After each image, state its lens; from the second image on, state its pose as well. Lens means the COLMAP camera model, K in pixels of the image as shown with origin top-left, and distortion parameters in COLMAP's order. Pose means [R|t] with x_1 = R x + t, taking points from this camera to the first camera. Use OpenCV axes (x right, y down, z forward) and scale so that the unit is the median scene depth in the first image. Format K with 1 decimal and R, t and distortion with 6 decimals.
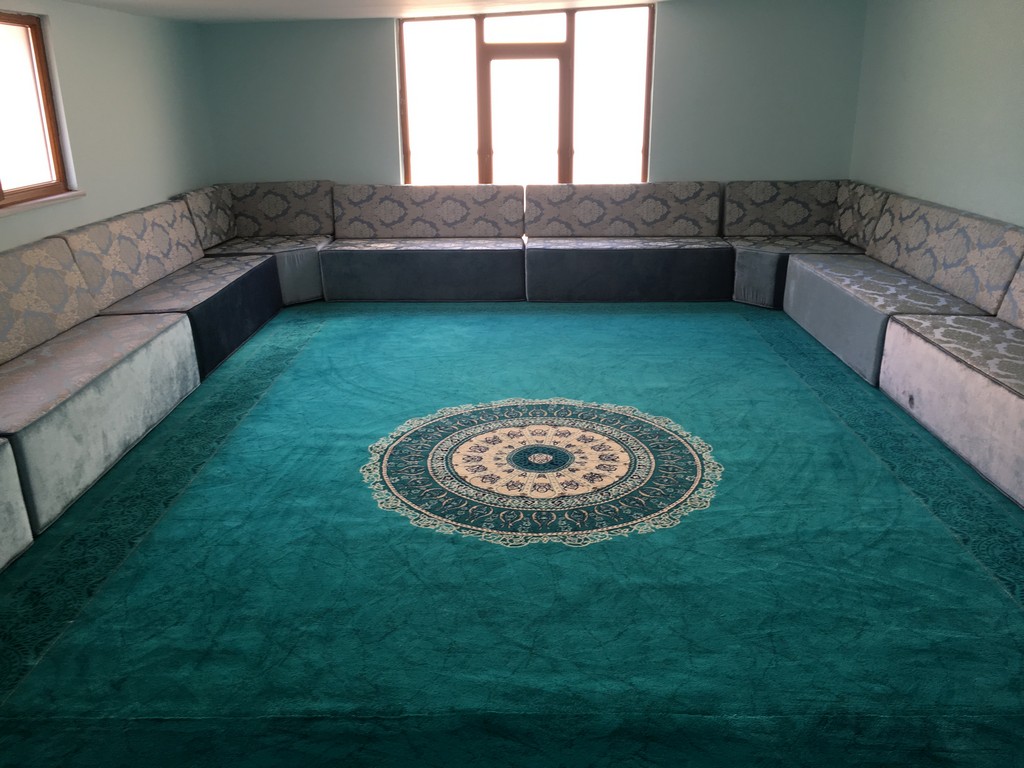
lens RADIAL K [[864.6, 0, 514.1], [0, 864.6, 385.0], [0, 0, 1]] dist [0.073776, -0.088359]
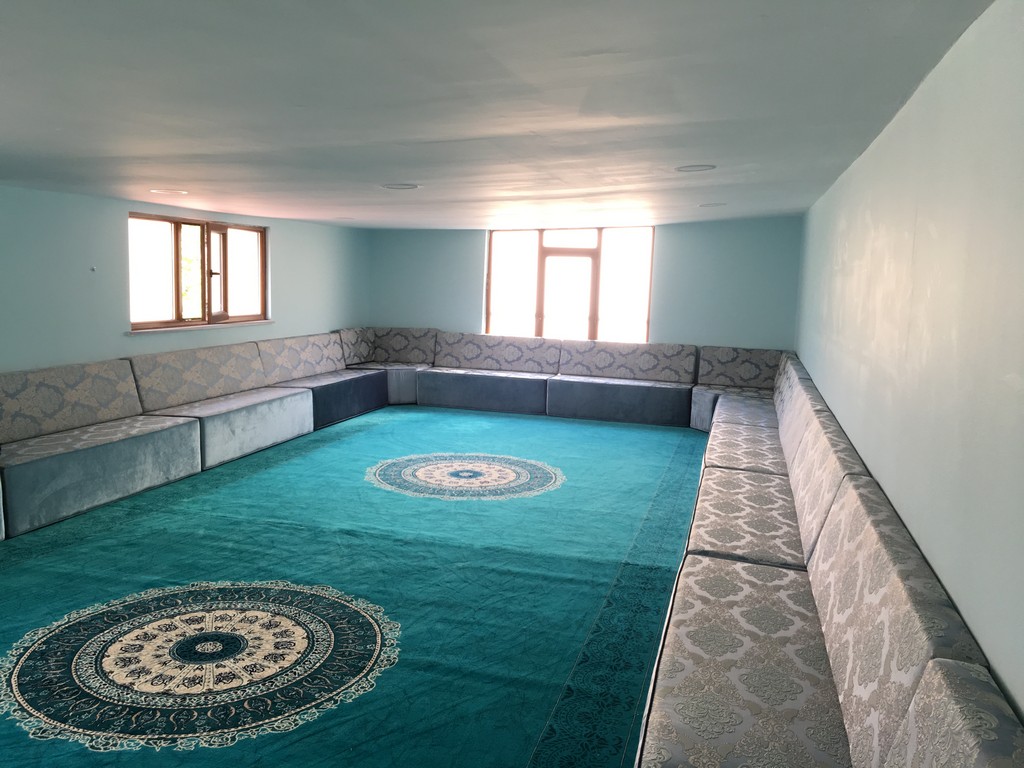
lens RADIAL K [[864.6, 0, 515.9], [0, 864.6, 389.6], [0, 0, 1]] dist [0.073776, -0.088359]
pose [[0.966329, 0.076782, -0.245586, 0.340127], [-0.123084, 0.976095, -0.179135, 0.136447], [0.225961, 0.203331, 0.952679, -0.428141]]
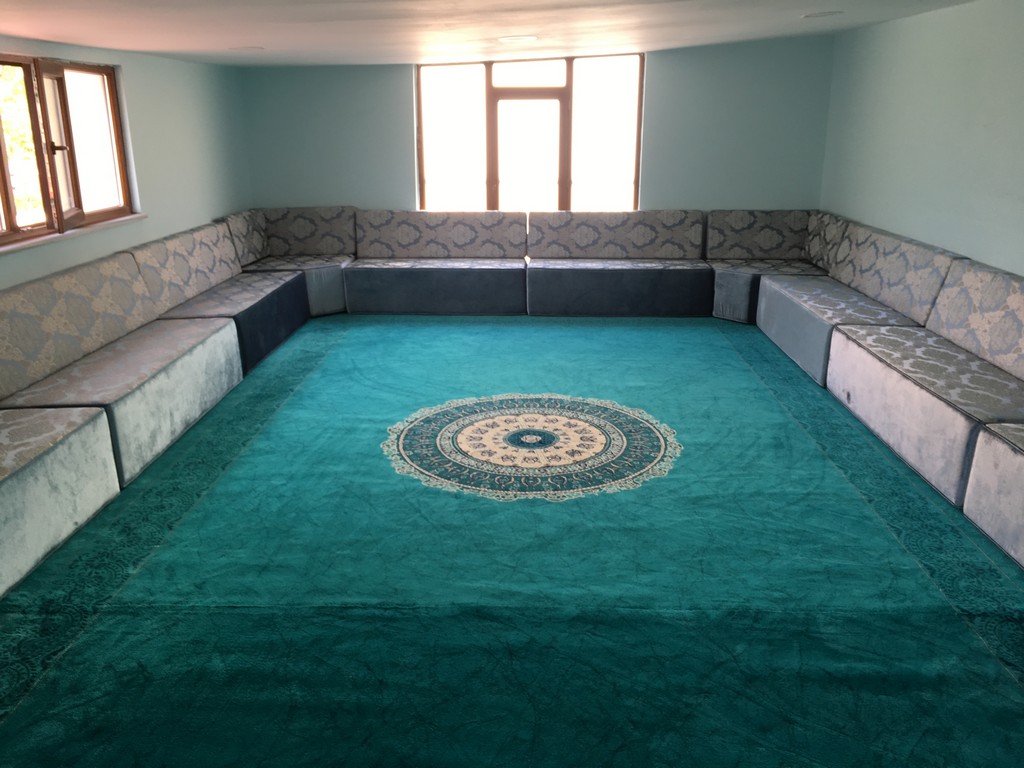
lens RADIAL K [[864.6, 0, 513.8], [0, 864.6, 389.5], [0, 0, 1]] dist [0.073776, -0.088359]
pose [[0.999850, 0.011426, -0.013032, 0.013235], [-0.011744, 0.999628, -0.024636, 0.028813], [0.012746, 0.024785, 0.999612, -0.122099]]
